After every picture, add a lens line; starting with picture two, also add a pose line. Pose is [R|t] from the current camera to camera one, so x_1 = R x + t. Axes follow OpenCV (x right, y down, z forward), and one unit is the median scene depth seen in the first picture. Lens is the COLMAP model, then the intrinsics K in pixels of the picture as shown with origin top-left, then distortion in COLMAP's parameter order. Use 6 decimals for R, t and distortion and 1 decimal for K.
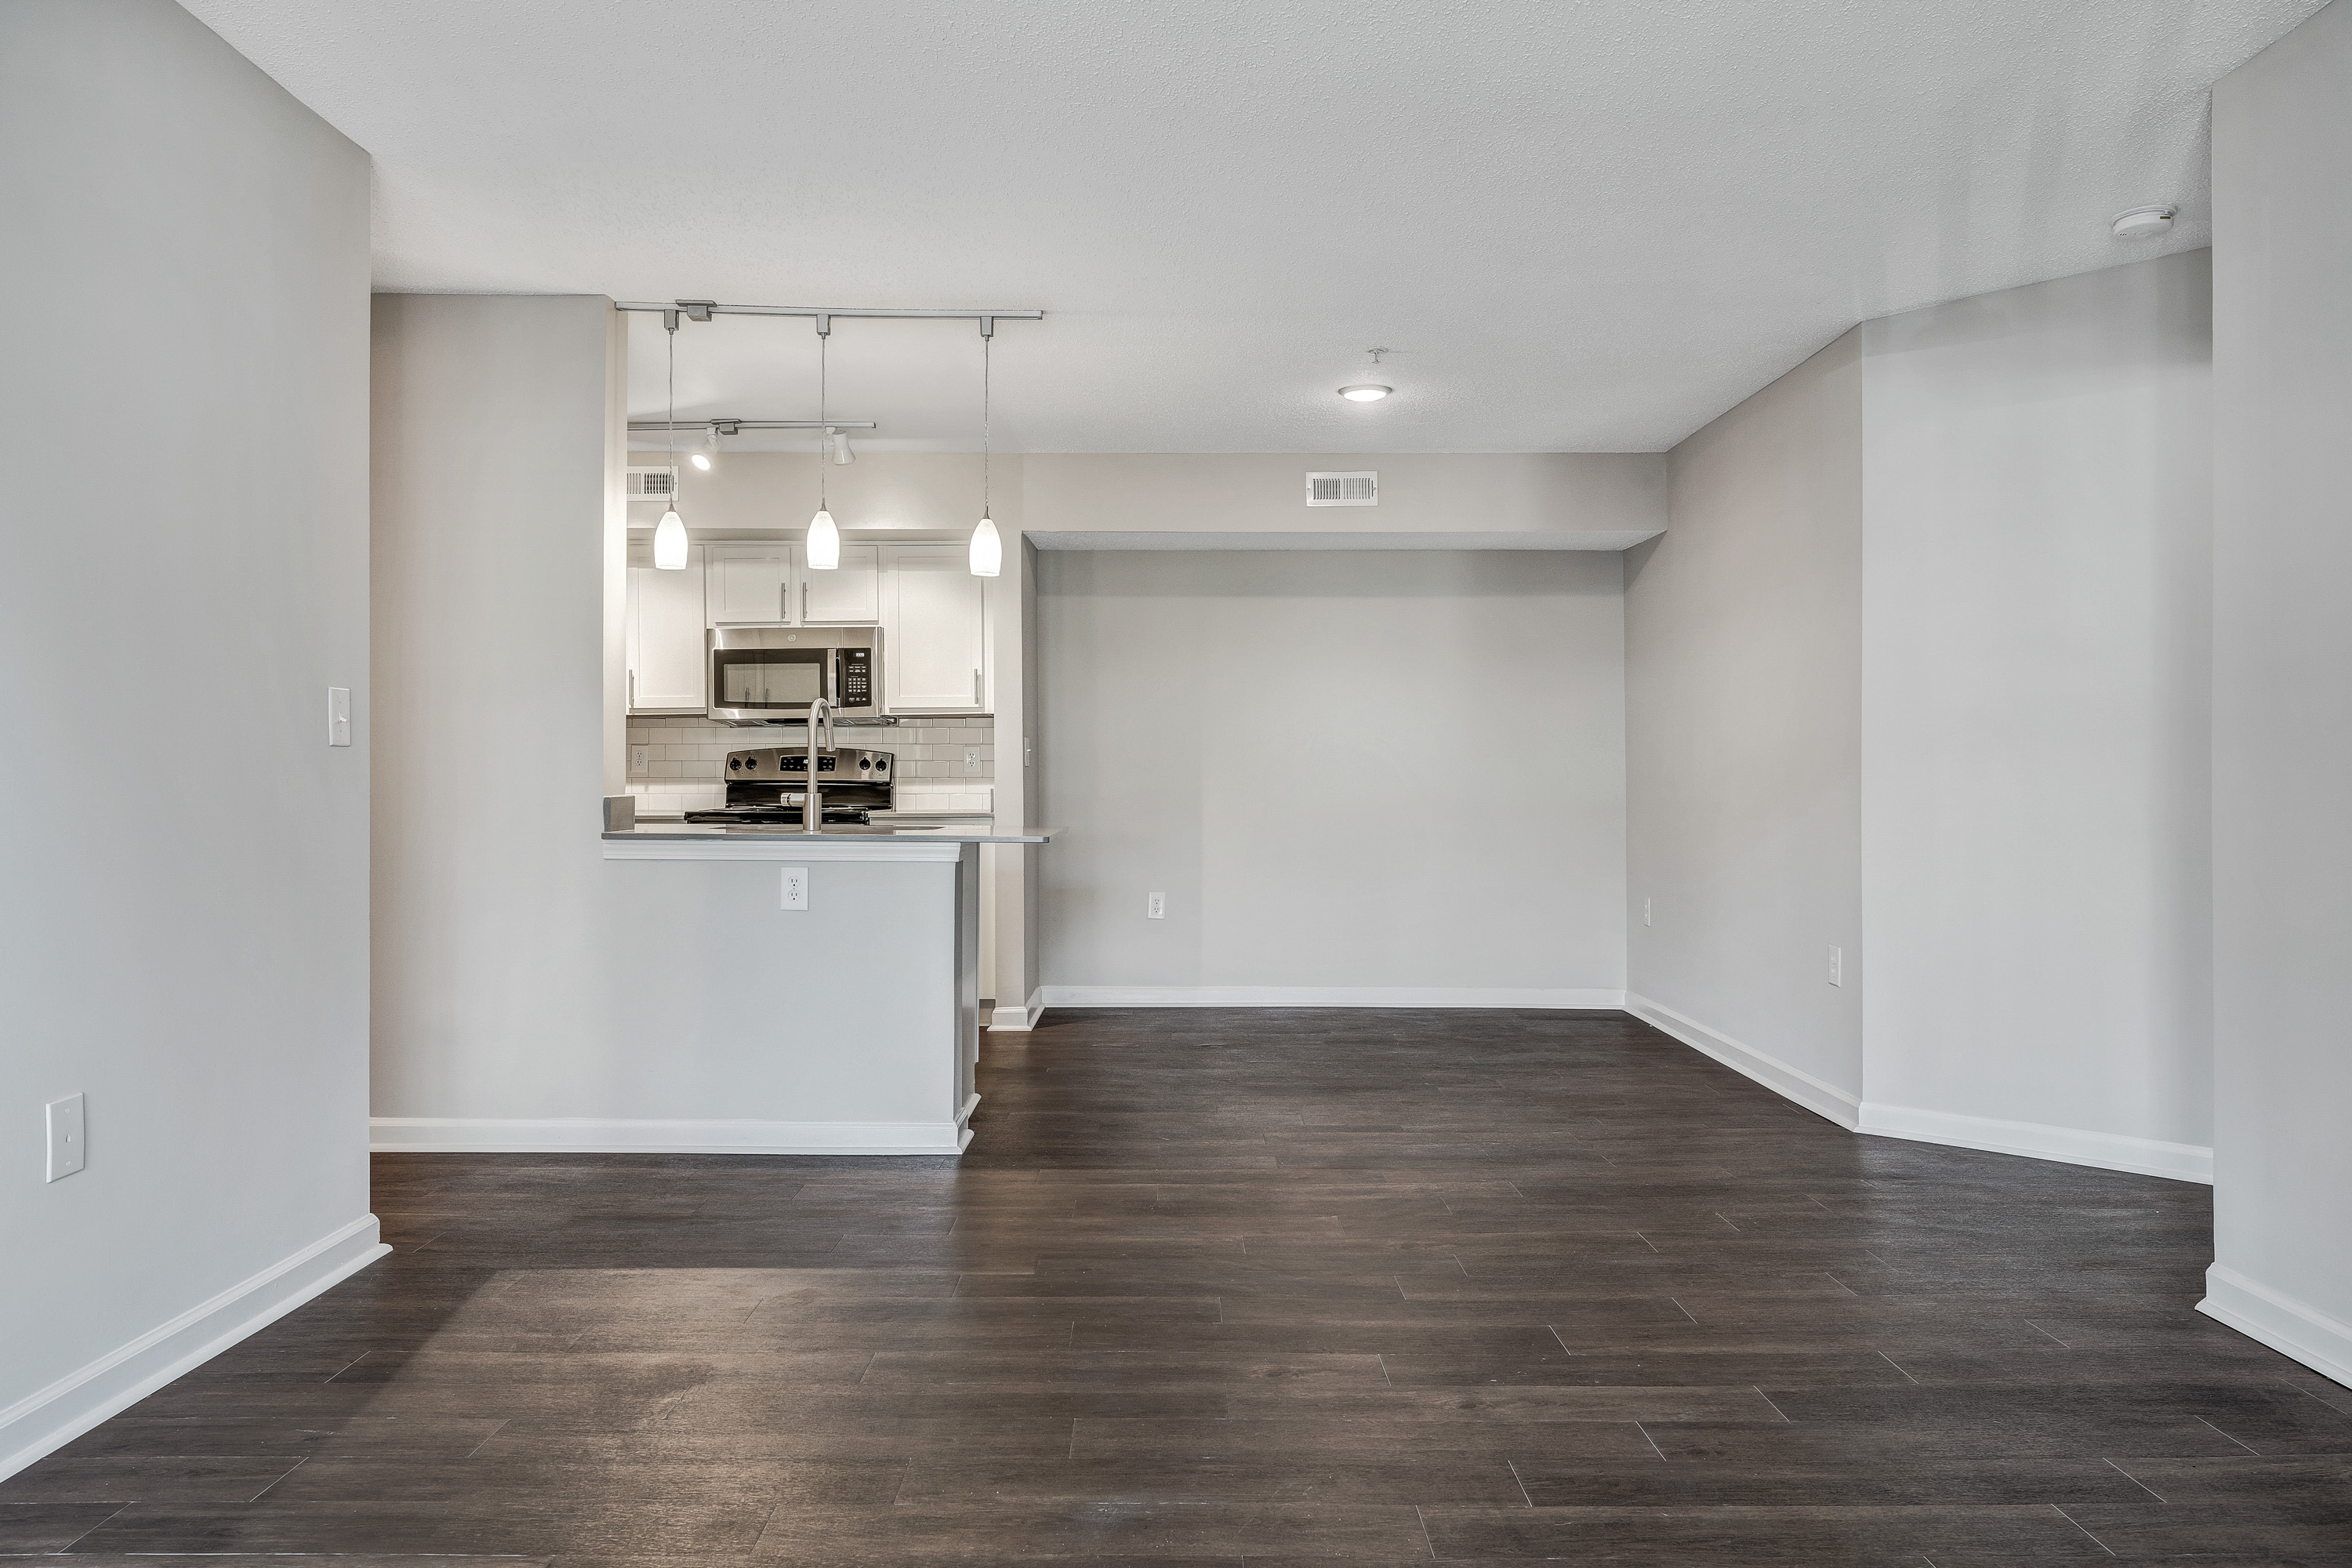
lens RADIAL K [[1572.1, 0, 1158.9], [0, 1572.1, 781.5], [0, 0, 1]] dist [0.012646, -0.002939]
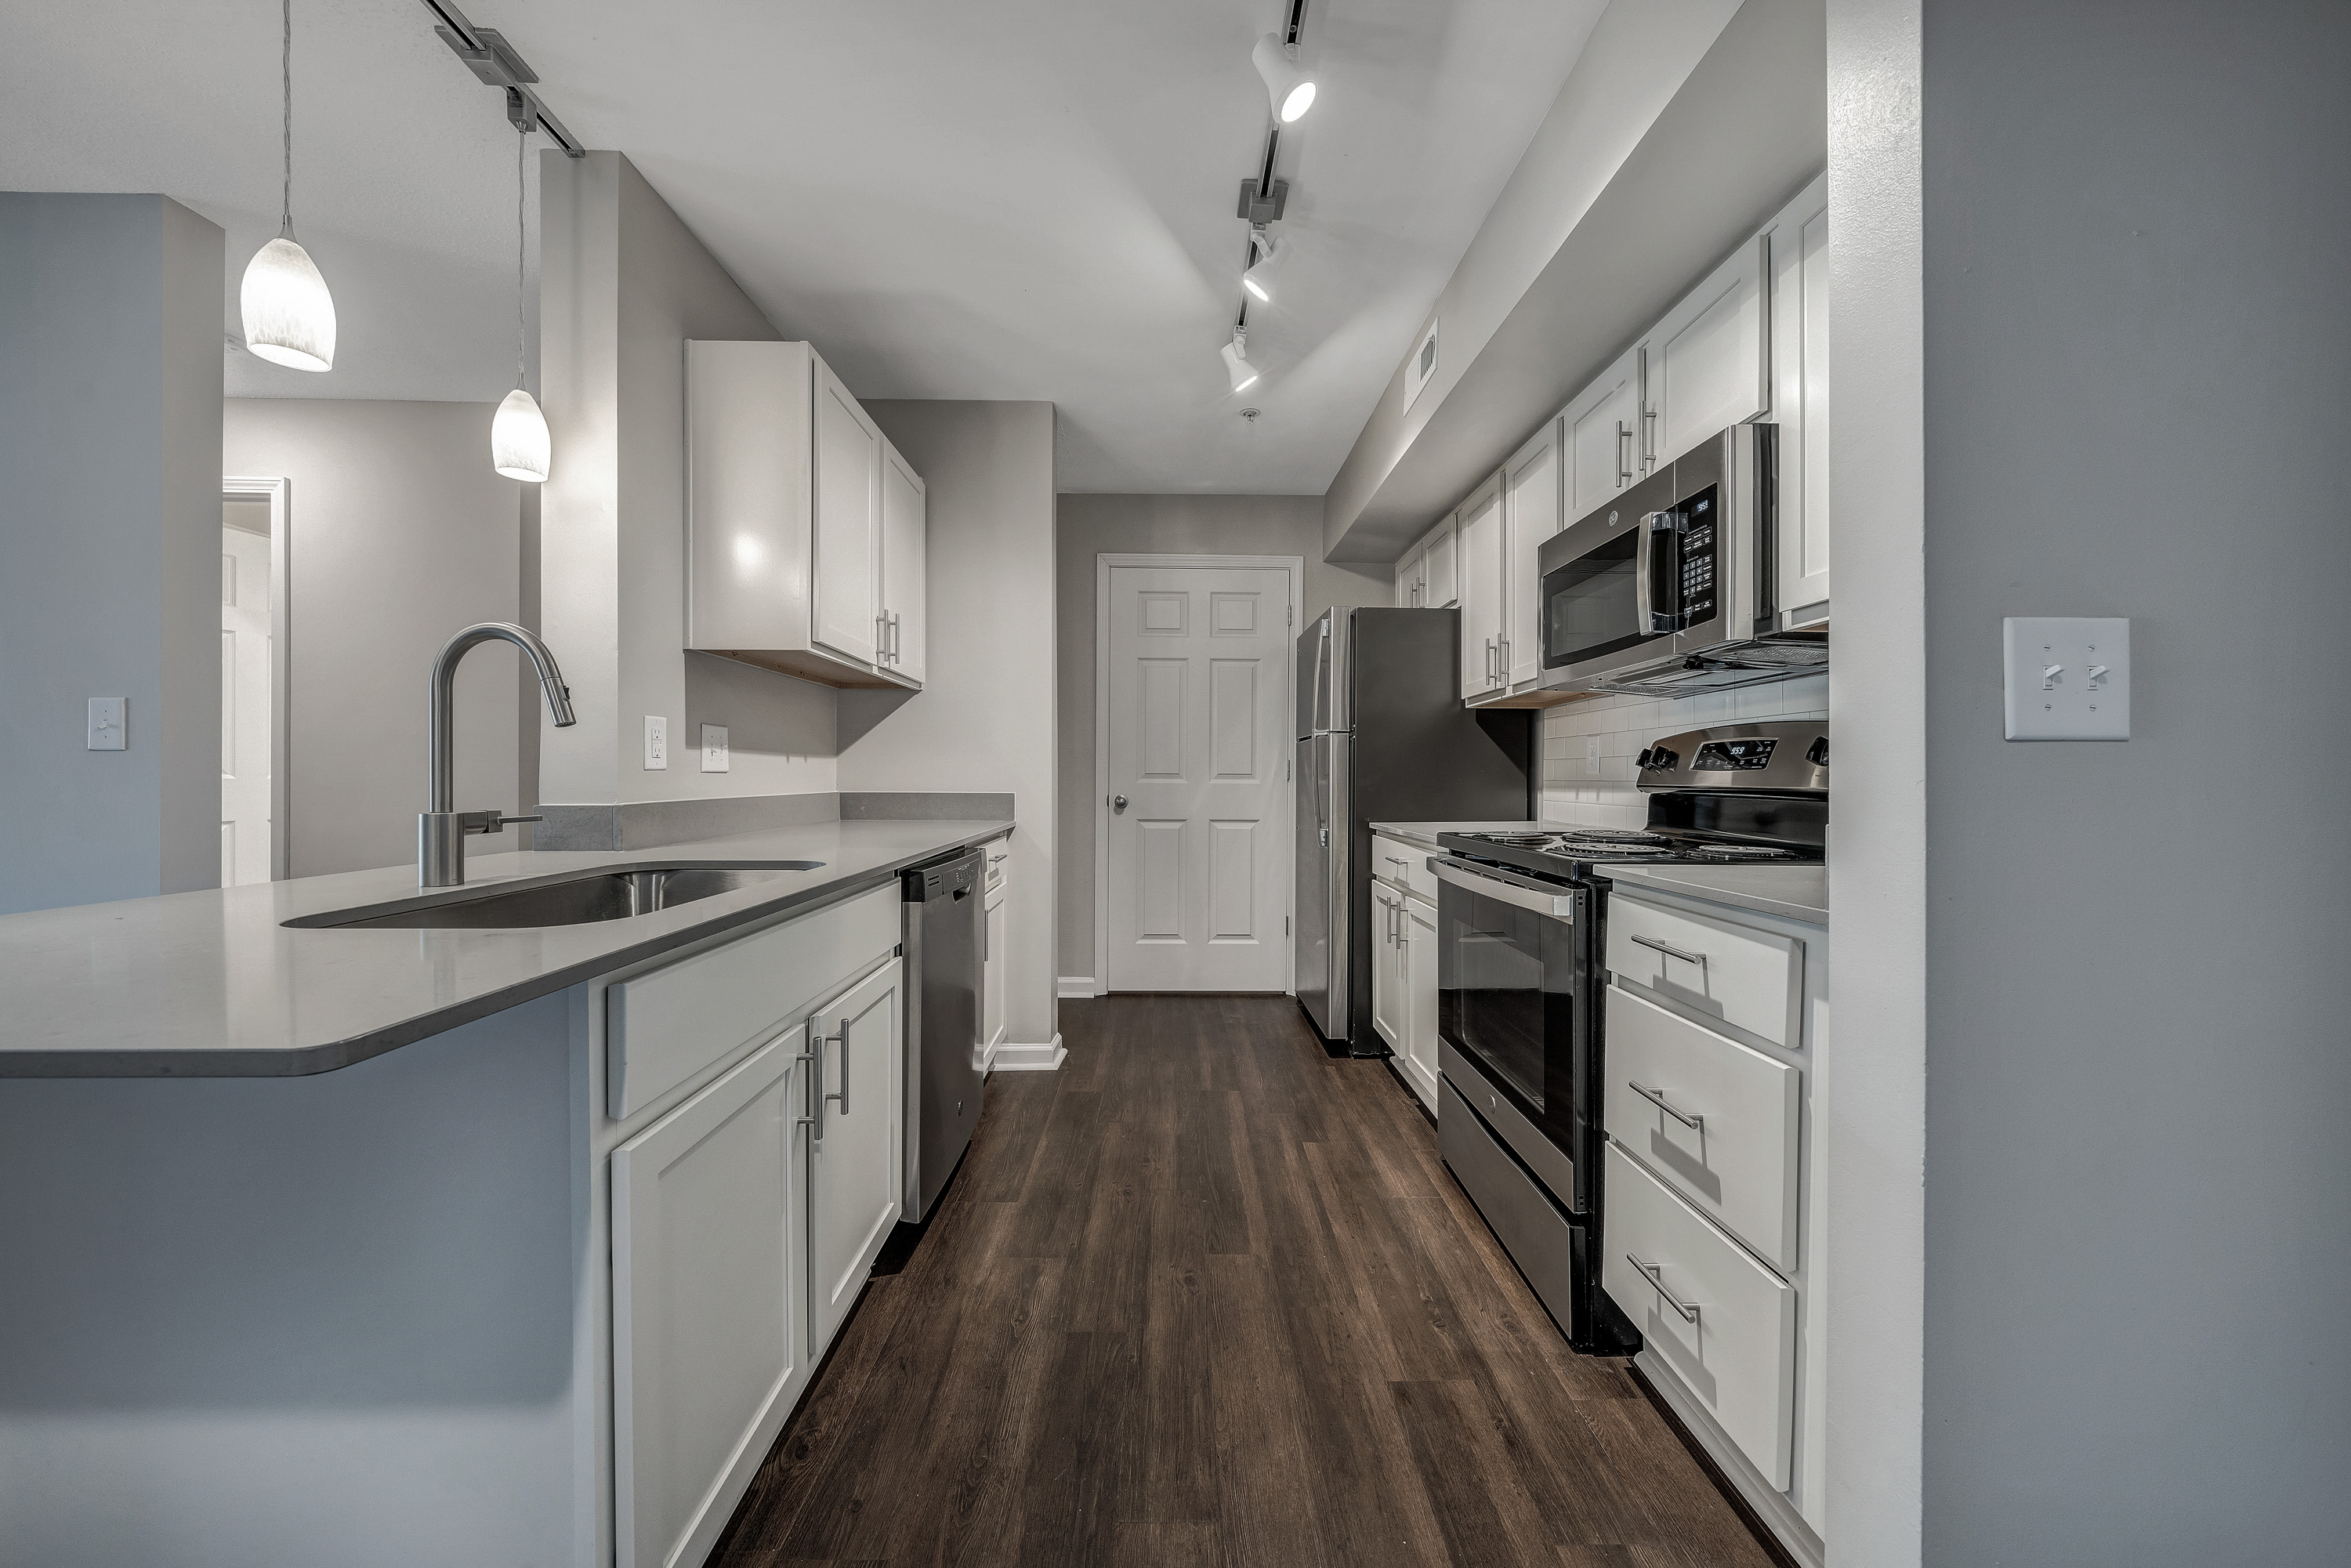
lens RADIAL K [[800.8, 0, 1179.4], [0, 800.8, 780.7], [0, 0, 1]] dist [-0.001666, 0.000266]
pose [[0.028336, 0.001826, -0.999597, 0.033293], [-0.006339, 0.999979, 0.001647, -0.002521], [0.999578, 0.006290, 0.028347, 0.869282]]
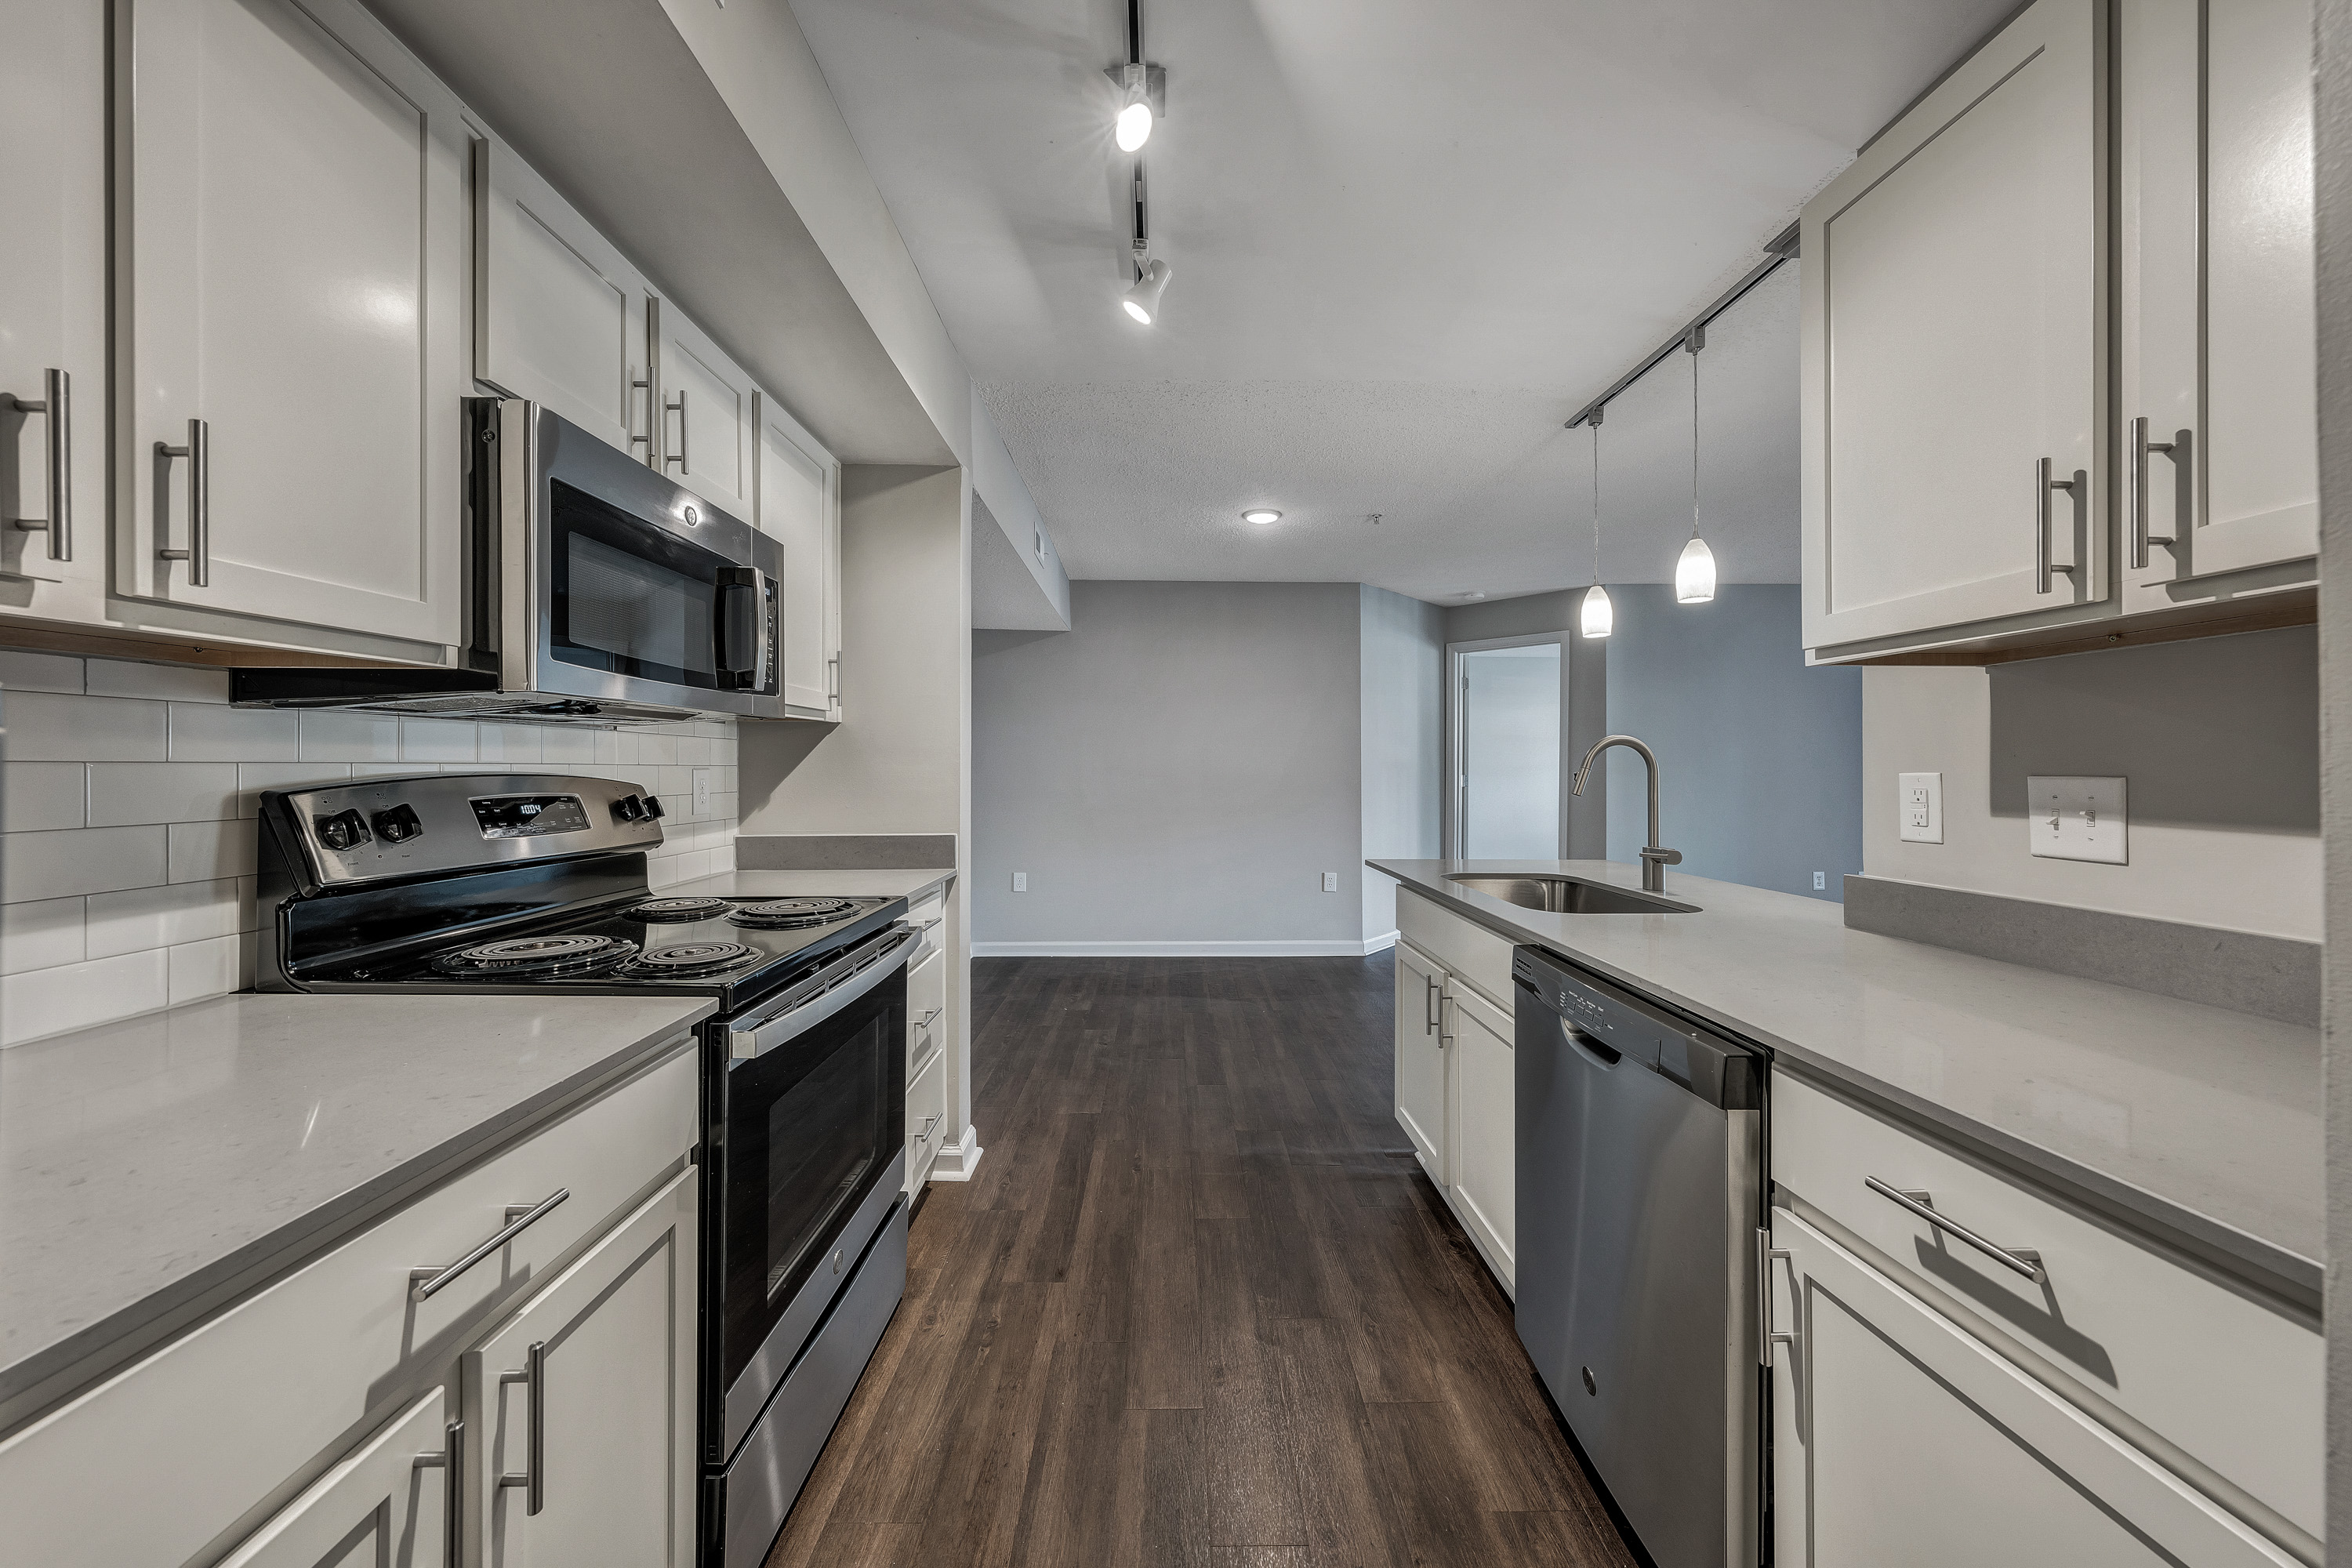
lens RADIAL K [[801.1, 0, 1174.6], [0, 801.1, 765.4], [0, 0, 1]] dist [-0.001666, 0.000266]
pose [[-0.024072, 0.003576, 0.999704, -0.458681], [0.001343, 0.999993, -0.003545, -0.024461], [-0.999709, 0.001257, -0.024077, 0.899589]]
